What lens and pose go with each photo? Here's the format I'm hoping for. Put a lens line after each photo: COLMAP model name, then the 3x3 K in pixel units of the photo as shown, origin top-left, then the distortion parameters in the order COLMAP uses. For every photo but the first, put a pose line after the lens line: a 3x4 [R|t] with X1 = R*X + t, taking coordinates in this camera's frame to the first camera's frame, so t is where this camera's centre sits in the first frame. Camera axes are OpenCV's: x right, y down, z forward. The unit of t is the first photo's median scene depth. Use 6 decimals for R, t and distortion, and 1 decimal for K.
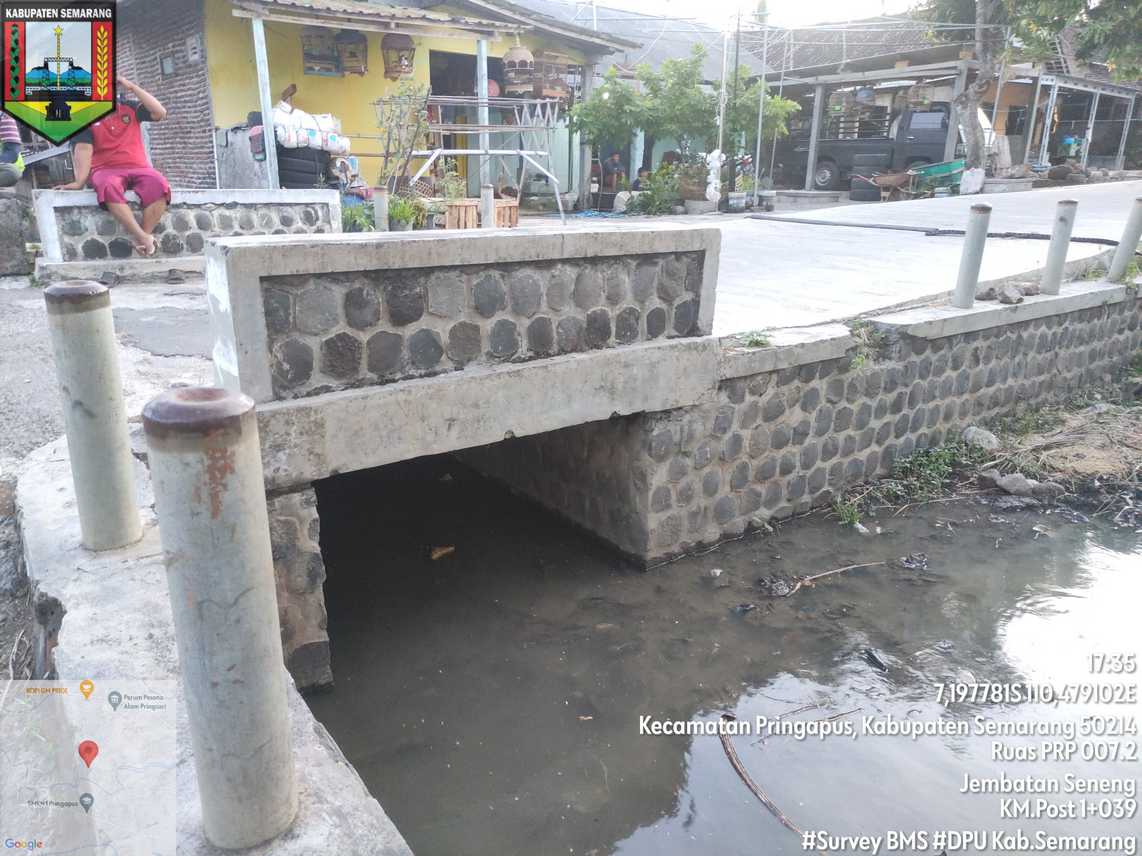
lens RADIAL K [[842.4, 0, 569.1], [0, 842.4, 425.9], [0, 0, 1]] dist [0.058408, -0.057571]
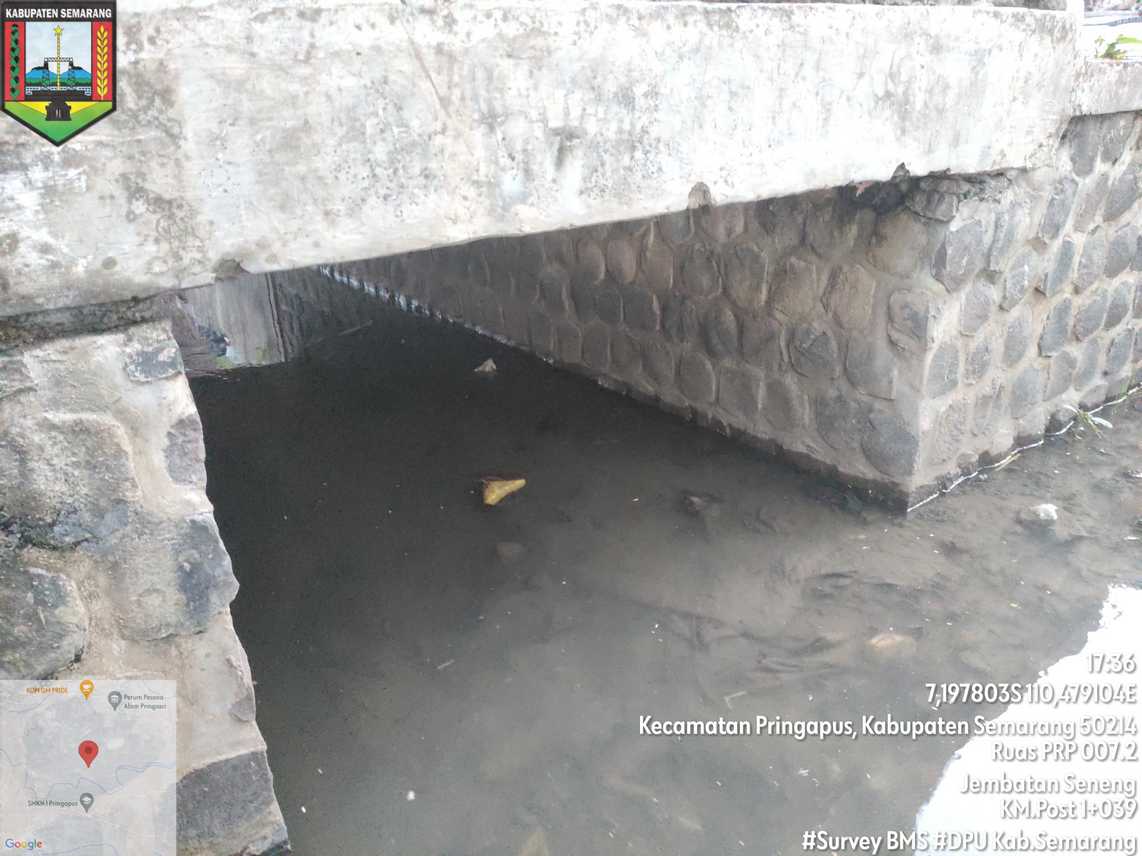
lens RADIAL K [[842.4, 0, 567.6], [0, 842.4, 434.0], [0, 0, 1]] dist [0.058408, -0.057571]
pose [[0.999290, -0.037333, -0.004976, -0.113637], [0.037646, 0.994049, 0.102219, 0.065867], [0.001130, -0.102334, 0.994749, 0.505931]]
